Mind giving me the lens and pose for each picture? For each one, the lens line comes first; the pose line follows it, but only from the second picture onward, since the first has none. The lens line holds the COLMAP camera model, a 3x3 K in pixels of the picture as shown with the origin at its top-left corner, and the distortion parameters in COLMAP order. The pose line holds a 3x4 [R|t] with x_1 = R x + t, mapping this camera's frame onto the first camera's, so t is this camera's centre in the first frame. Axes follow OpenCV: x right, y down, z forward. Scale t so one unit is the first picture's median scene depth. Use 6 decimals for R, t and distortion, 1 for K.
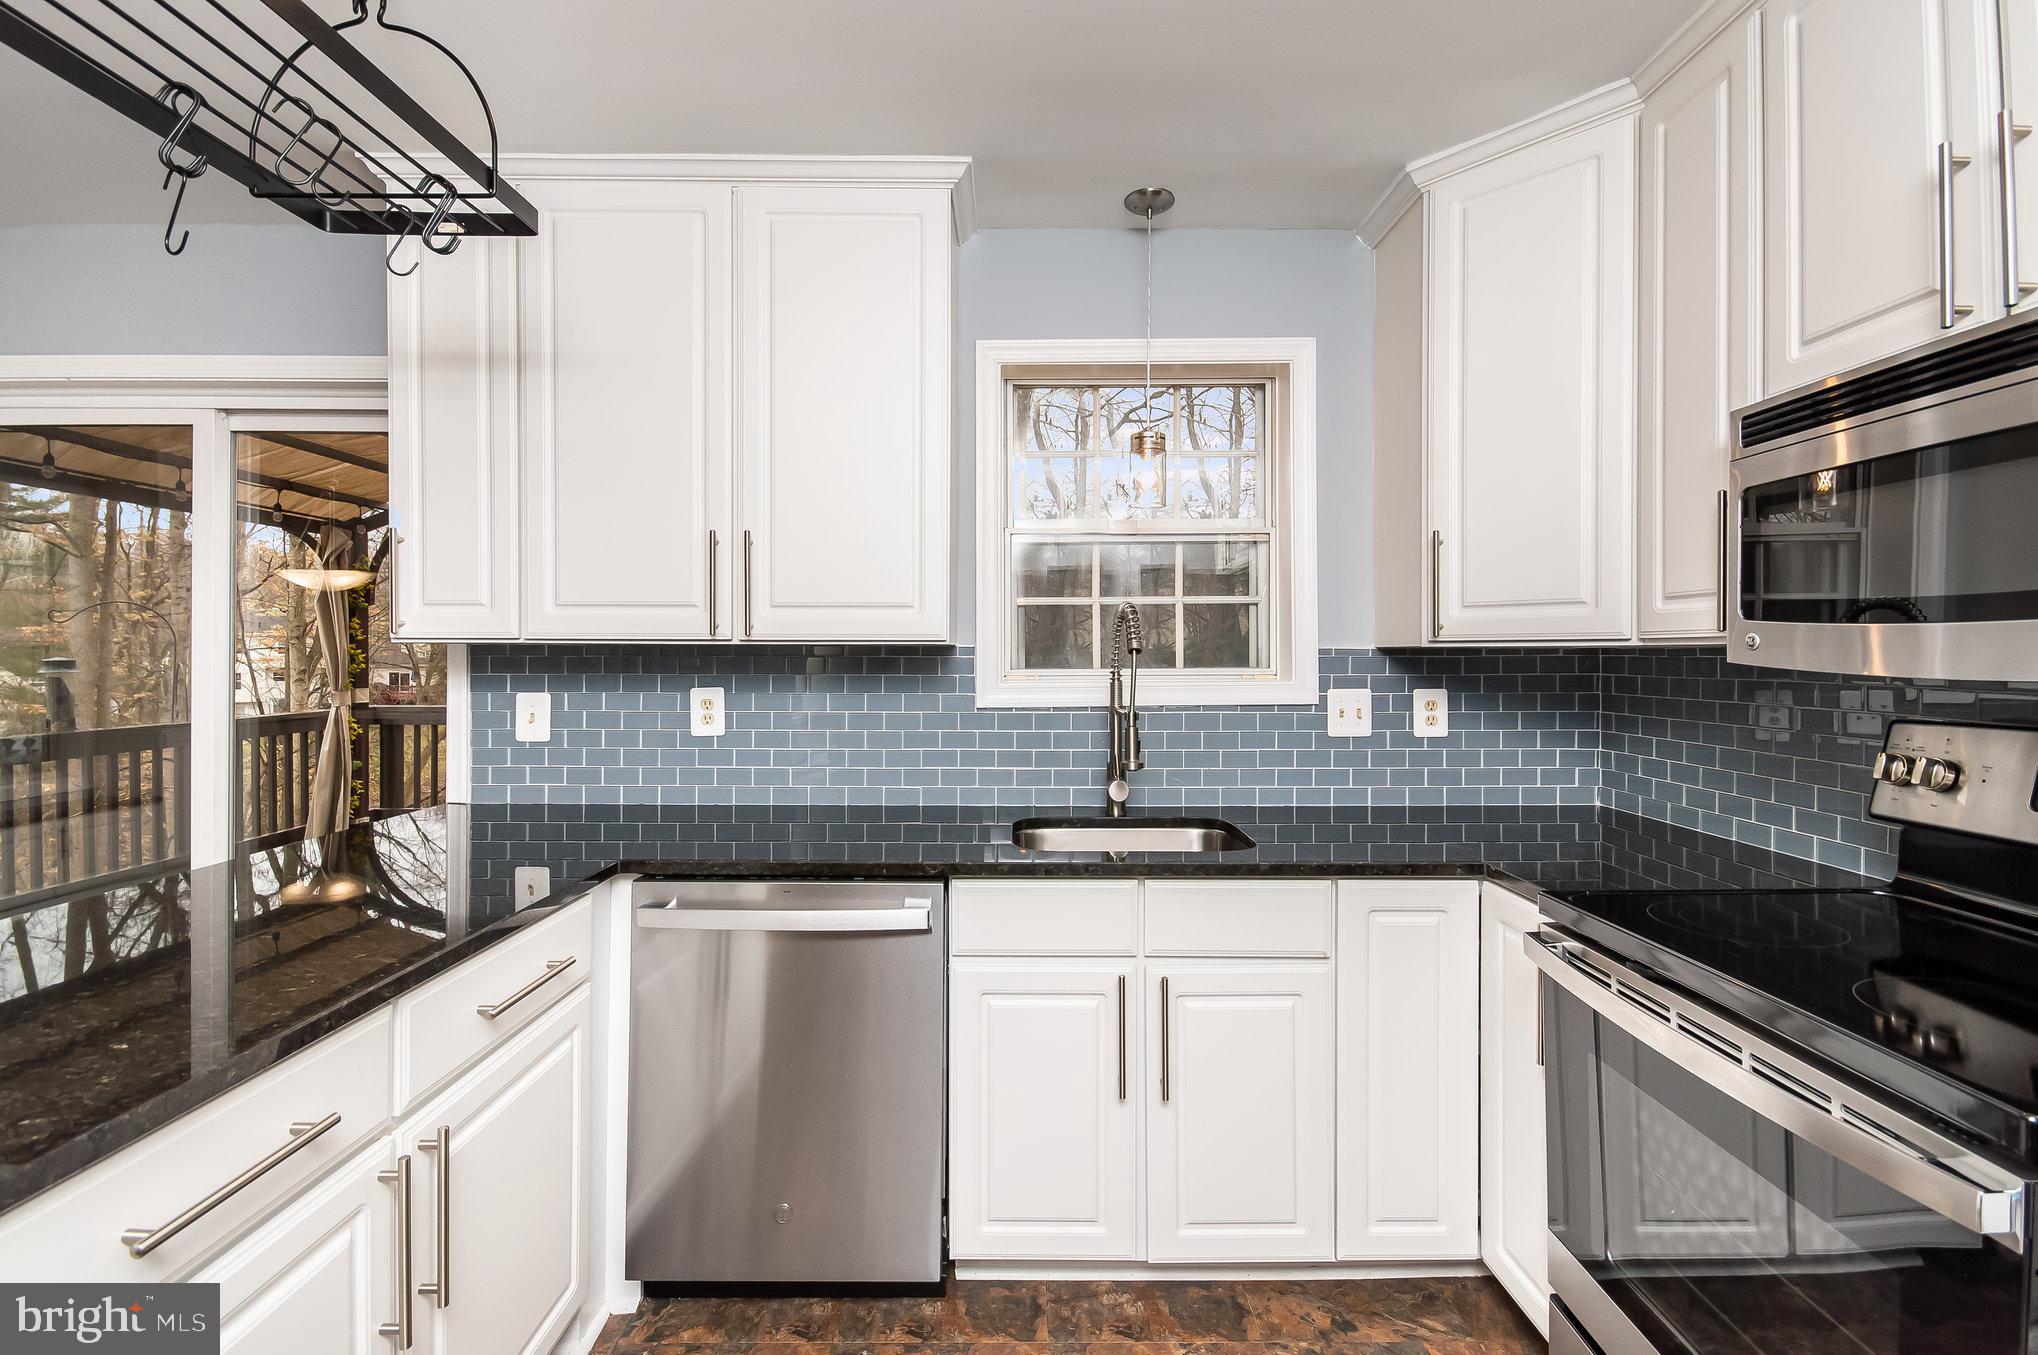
lens RADIAL K [[910.9, 0, 1012.2], [0, 910.9, 655.1], [0, 0, 1]] dist [0.000324, -0.000179]
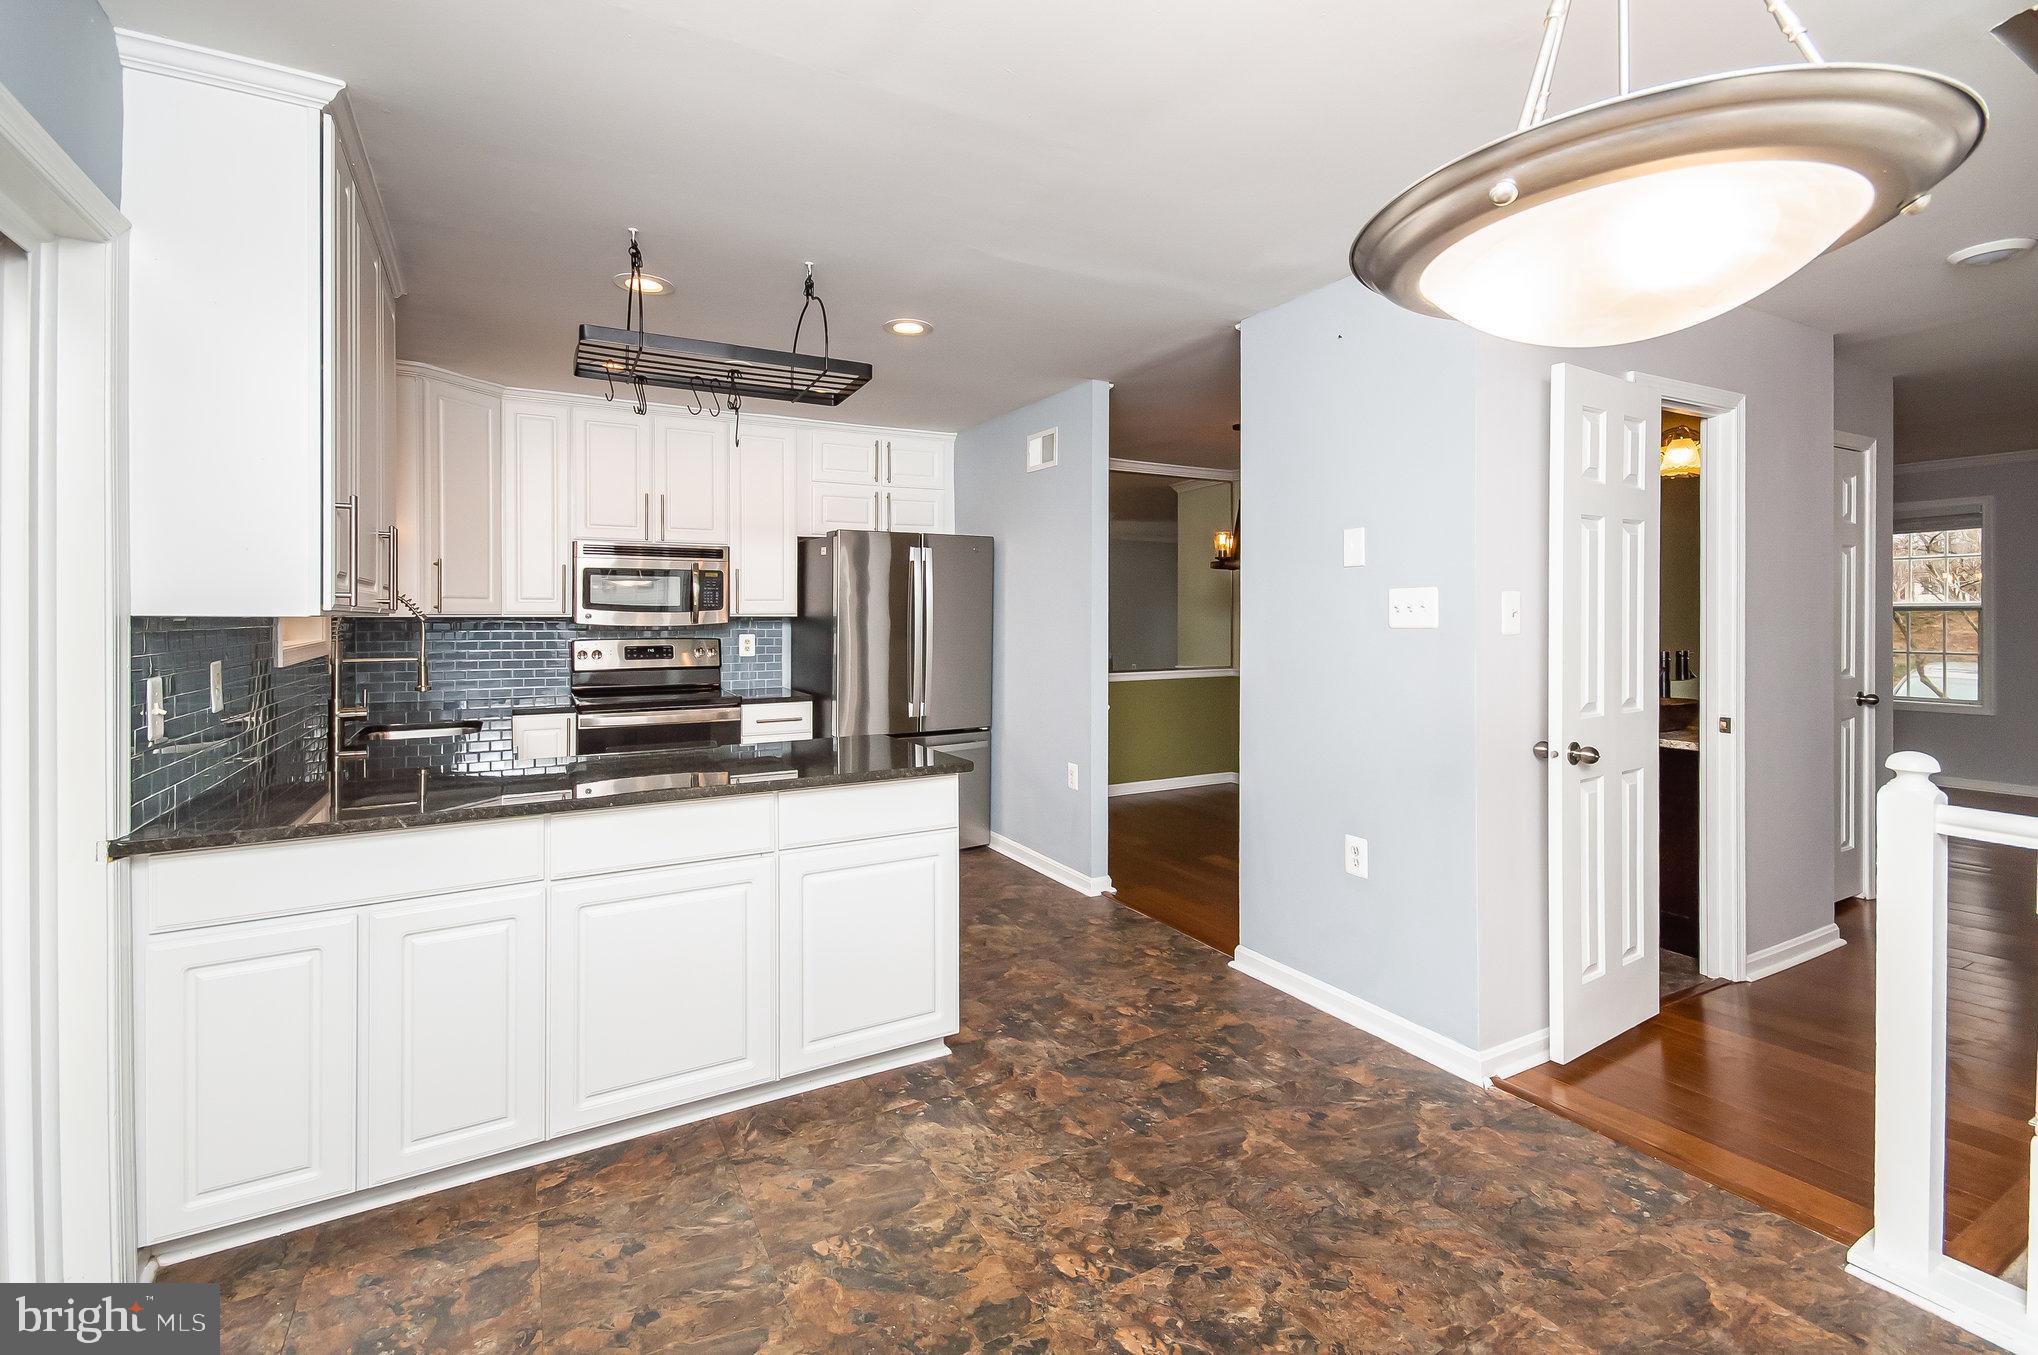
lens RADIAL K [[895.6, 0, 1017.1], [0, 895.6, 618.5], [0, 0, 1]] dist [0.012676, -0.000175]
pose [[-0.504422, -0.001577, 0.863456, -1.571116], [0.002079, 0.999993, 0.003040, -0.008922], [-0.863455, 0.003329, -0.504416, 0.751042]]
